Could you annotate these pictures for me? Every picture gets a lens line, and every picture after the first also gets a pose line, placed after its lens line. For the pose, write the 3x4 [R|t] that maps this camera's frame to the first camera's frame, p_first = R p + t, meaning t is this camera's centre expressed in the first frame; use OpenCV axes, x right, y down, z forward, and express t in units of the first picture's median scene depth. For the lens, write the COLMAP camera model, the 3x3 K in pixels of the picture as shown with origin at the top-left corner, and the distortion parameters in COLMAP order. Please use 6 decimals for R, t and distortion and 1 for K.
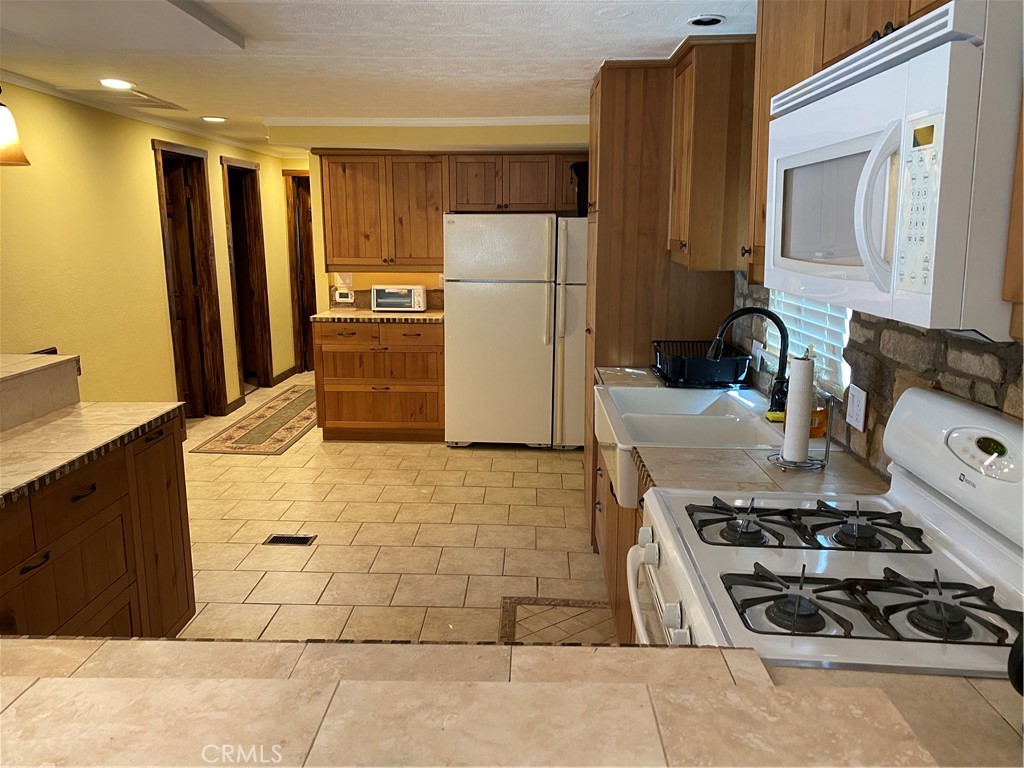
lens RADIAL K [[779.7, 0, 512.0], [0, 779.7, 384.0], [0, 0, 1]] dist [0.046132, -0.028702]
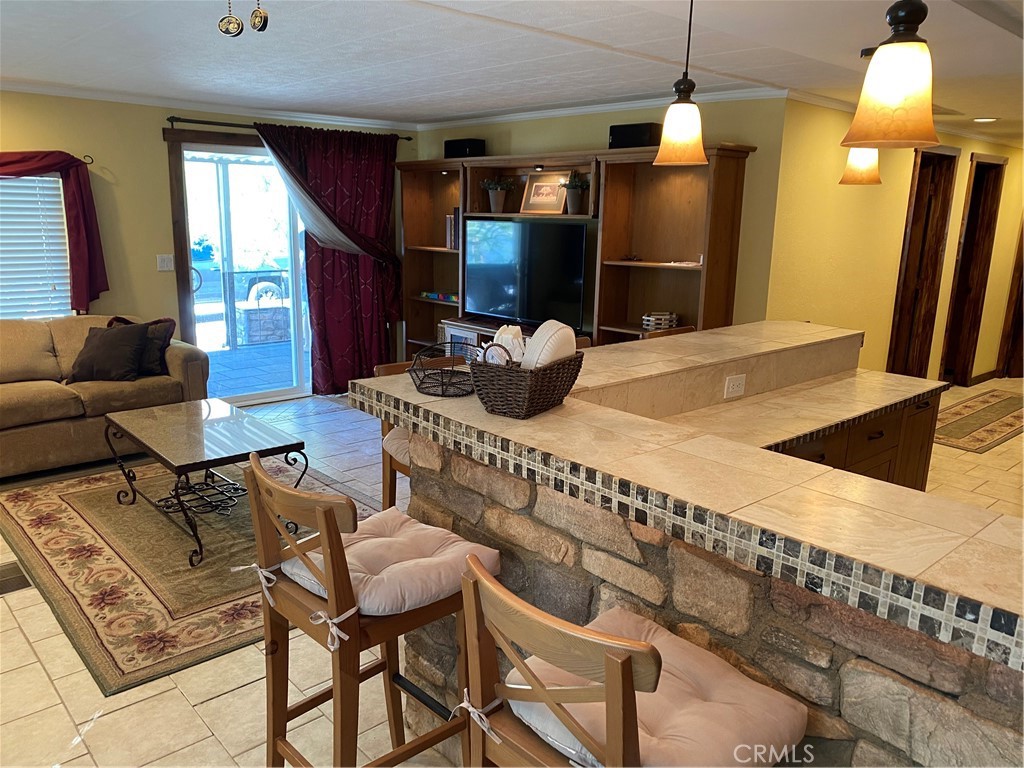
lens RADIAL K [[779.7, 0, 512.0], [0, 779.7, 384.0], [0, 0, 1]] dist [0.046132, -0.028702]
pose [[0.694649, 0.183717, -0.695493, -0.021460], [-0.171413, 0.981261, 0.087999, 0.013952], [0.698627, 0.058088, 0.713124, -0.126050]]
